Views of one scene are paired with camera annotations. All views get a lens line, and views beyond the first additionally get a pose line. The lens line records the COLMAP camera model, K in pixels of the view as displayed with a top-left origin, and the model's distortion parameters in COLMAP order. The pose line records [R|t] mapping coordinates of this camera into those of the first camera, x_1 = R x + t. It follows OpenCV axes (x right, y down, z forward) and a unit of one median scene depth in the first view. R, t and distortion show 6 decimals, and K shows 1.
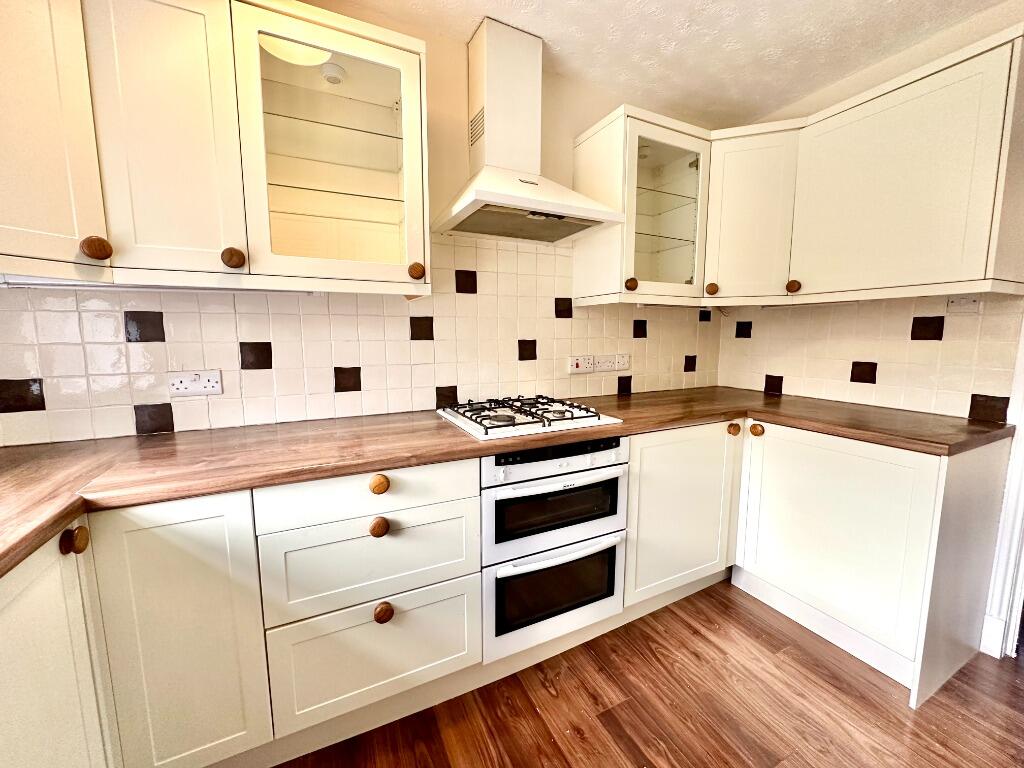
lens RADIAL K [[406.8, 0, 511.2], [0, 406.8, 382.7], [0, 0, 1]] dist [-0.001736, 0.000405]
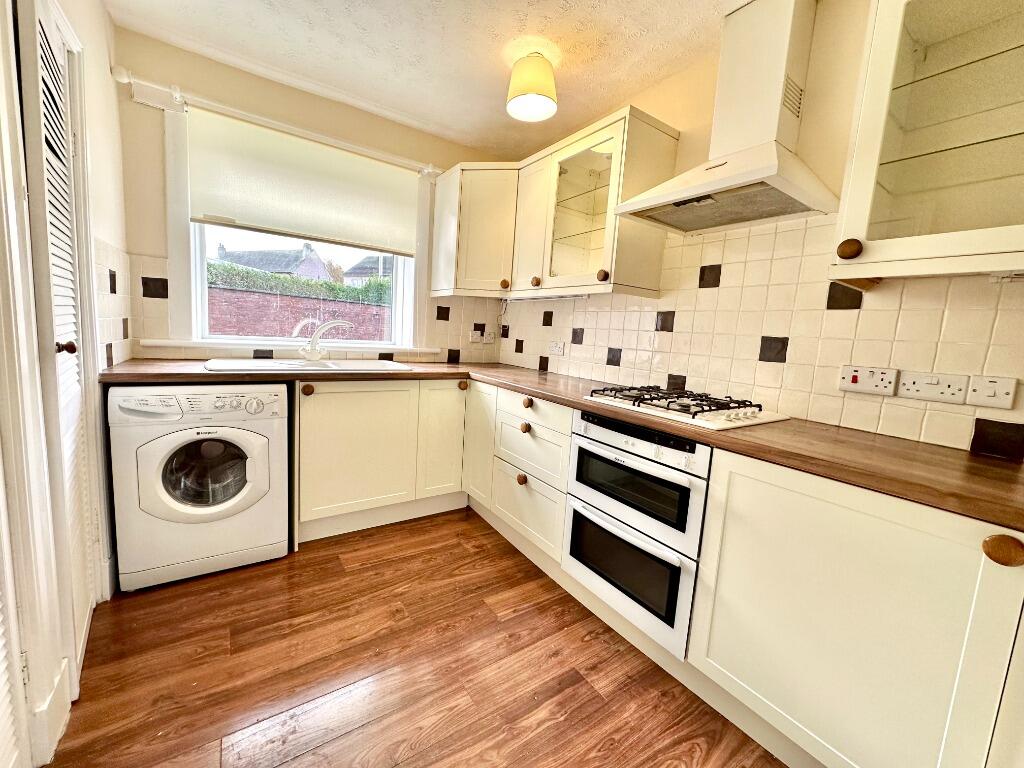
lens RADIAL K [[406.8, 0, 511.2], [0, 406.8, 382.7], [0, 0, 1]] dist [-0.001736, 0.000405]
pose [[0.143824, 0.131202, -0.980867, 1.073387], [-0.187710, 0.976795, 0.103134, -0.000380], [0.971638, 0.169285, 0.165114, 0.497989]]
